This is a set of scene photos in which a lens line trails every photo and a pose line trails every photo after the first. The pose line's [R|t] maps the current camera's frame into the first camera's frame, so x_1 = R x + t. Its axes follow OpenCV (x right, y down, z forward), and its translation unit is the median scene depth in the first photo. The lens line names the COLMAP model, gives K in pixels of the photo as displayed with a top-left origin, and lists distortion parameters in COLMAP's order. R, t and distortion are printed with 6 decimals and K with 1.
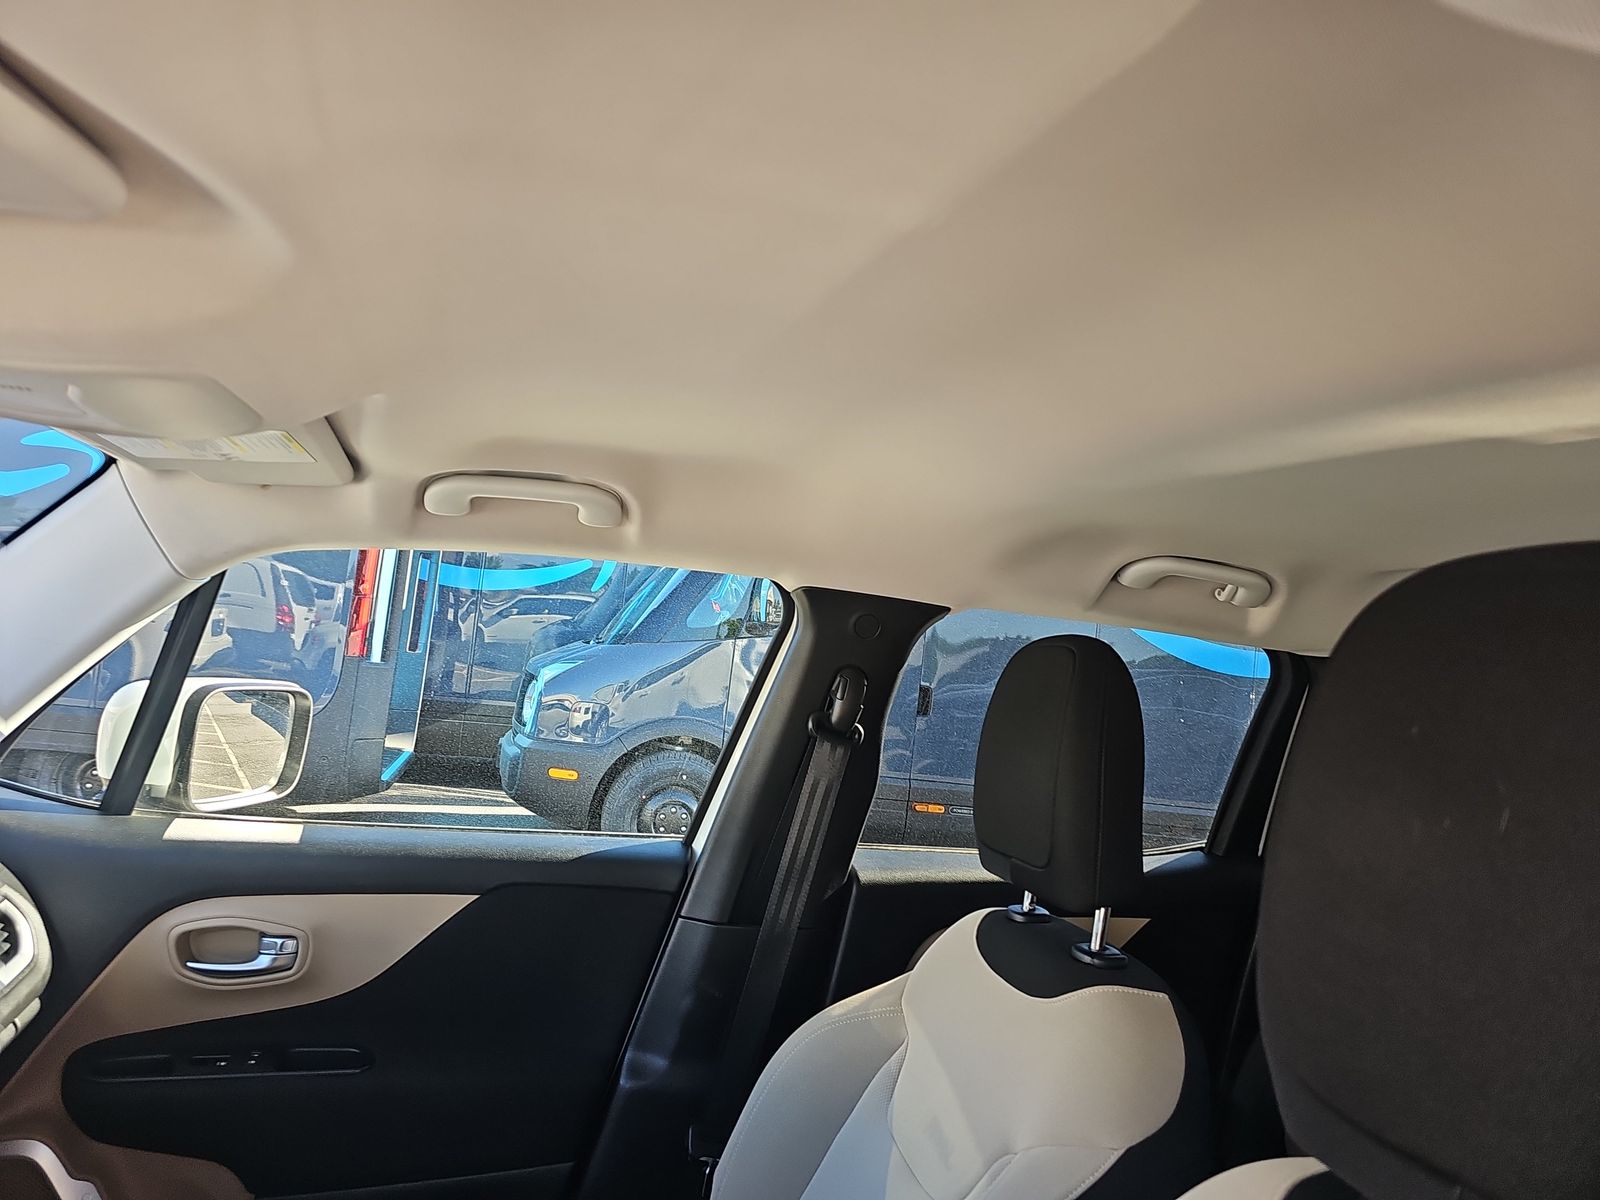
lens RADIAL K [[1157.7, 0, 848.2], [0, 1157.7, 658.0], [0, 0, 1]] dist [0.037032, -0.058984]
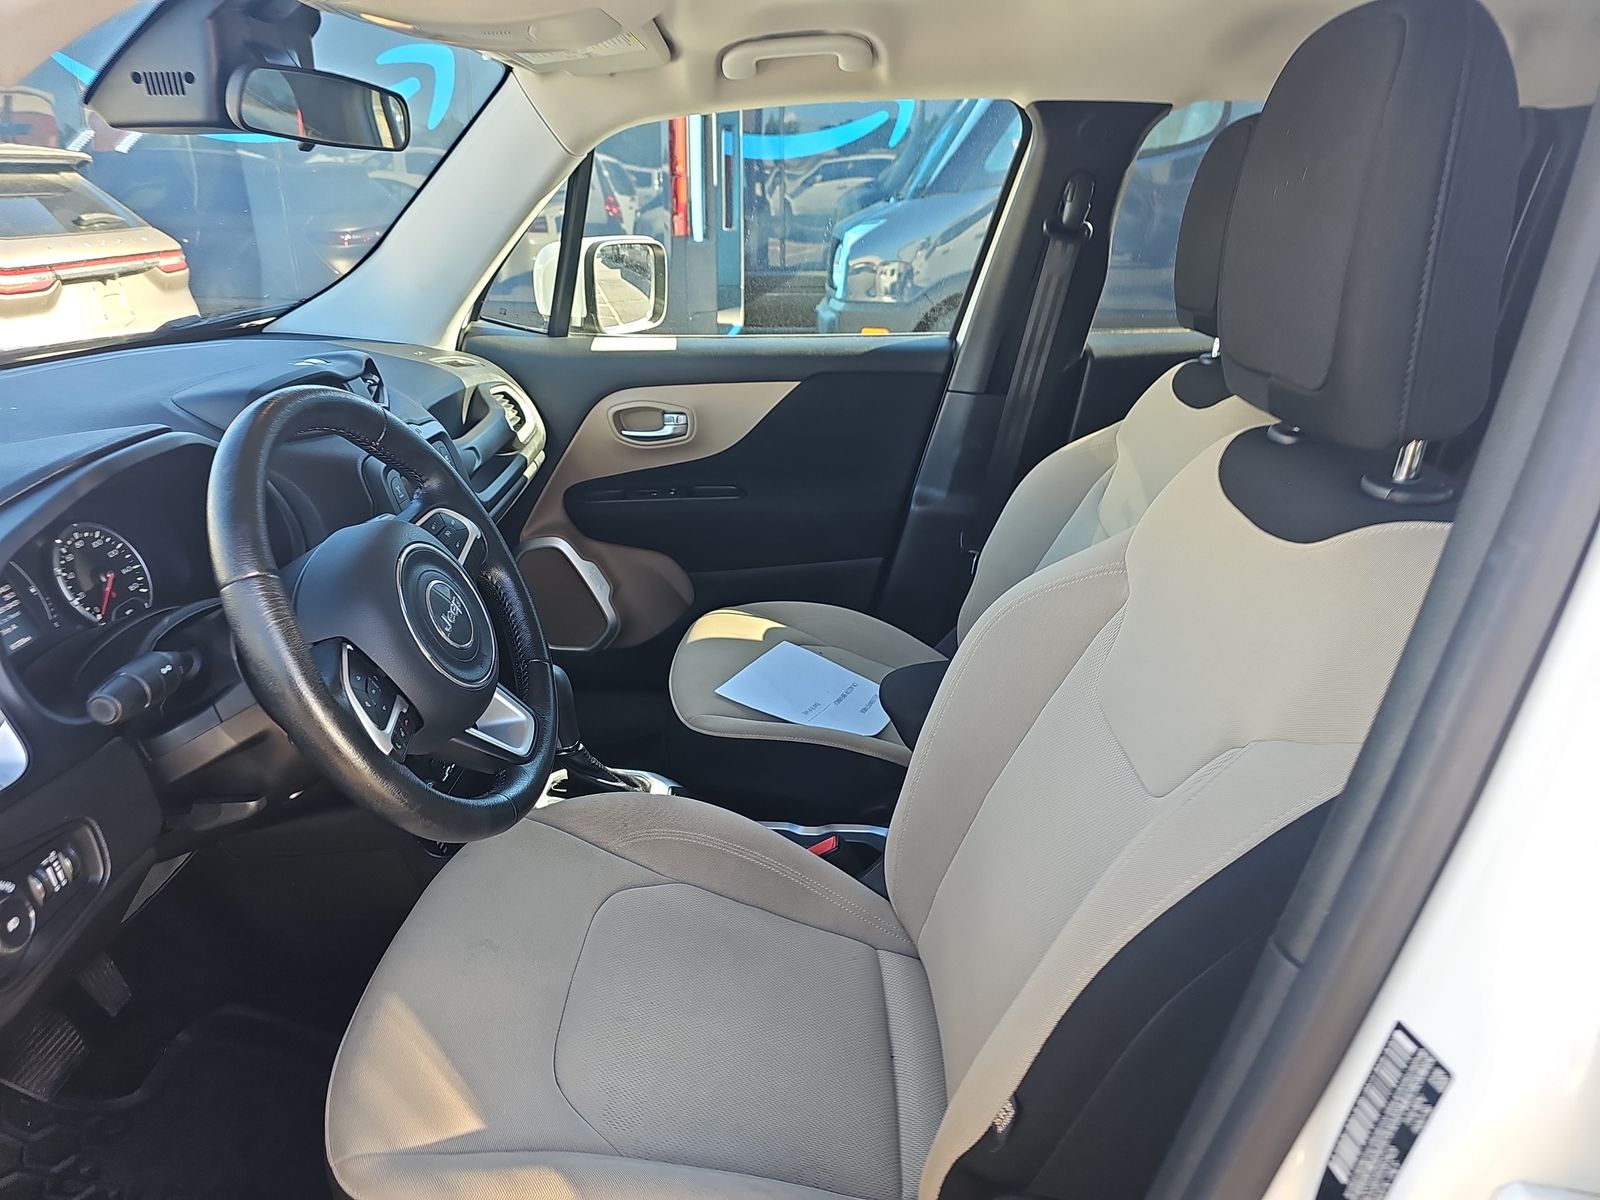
lens RADIAL K [[1157.7, 0, 848.2], [0, 1157.7, 658.0], [0, 0, 1]] dist [0.037032, -0.058984]
pose [[0.960507, -0.006876, -0.278170, 0.101442], [0.105884, 0.933519, 0.342536, 0.038806], [0.257322, -0.358462, 0.897380, -0.293314]]
